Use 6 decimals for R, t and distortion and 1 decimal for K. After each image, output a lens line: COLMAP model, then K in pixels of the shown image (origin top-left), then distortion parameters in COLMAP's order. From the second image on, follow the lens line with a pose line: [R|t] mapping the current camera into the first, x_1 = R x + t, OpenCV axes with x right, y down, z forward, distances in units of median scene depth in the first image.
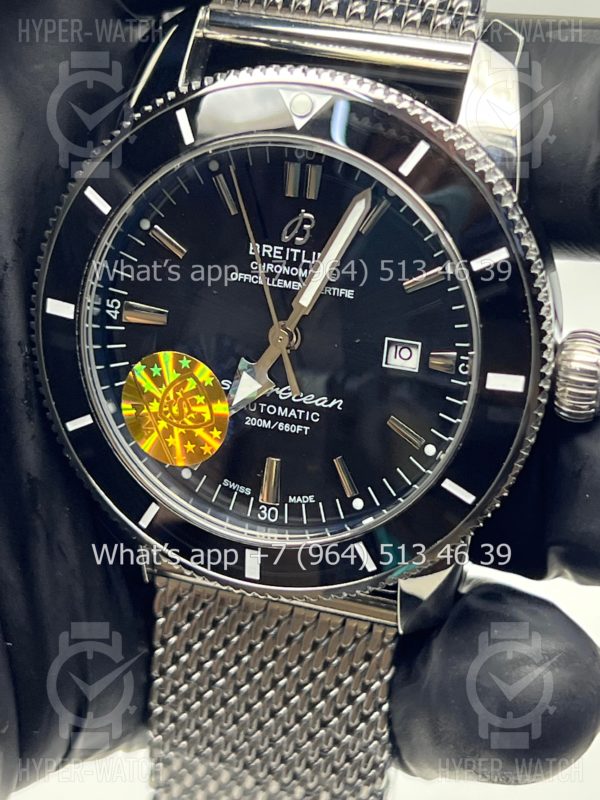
lens RADIAL K [[1940.1, 0, 300.0], [0, 1940.1, 400.0], [0, 0, 1]] dist [0.098895, 0.375529]
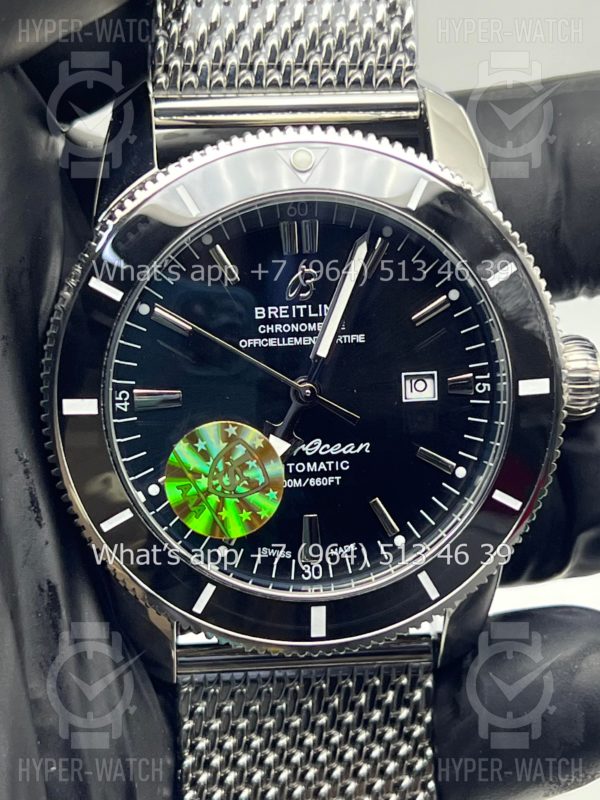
lens RADIAL K [[1940.1, 0, 300.0], [0, 1940.1, 400.0], [0, 0, 1]] dist [0.098895, 0.375529]
pose [[0.904858, -0.169899, 0.390342, -0.410047], [0.220727, 0.971274, -0.088918, 0.061643], [-0.364022, 0.166618, 0.916366, 0.068647]]
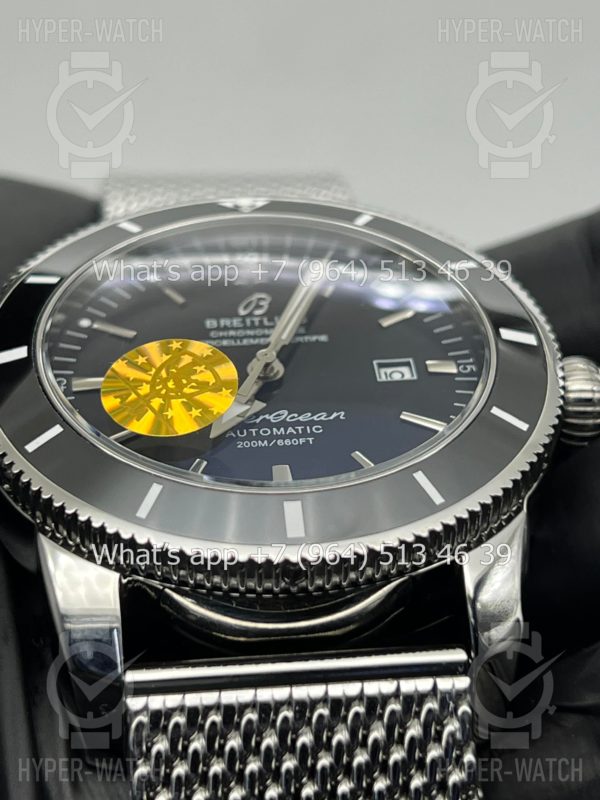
lens RADIAL K [[1940.1, 0, 300.0], [0, 1940.1, 400.0], [0, 0, 1]] dist [0.098895, 0.375529]
pose [[0.927579, 0.102826, 0.359198, -0.317890], [0.274128, 0.465942, -0.841280, 0.743114], [-0.253871, 0.878820, 0.404011, 0.643865]]
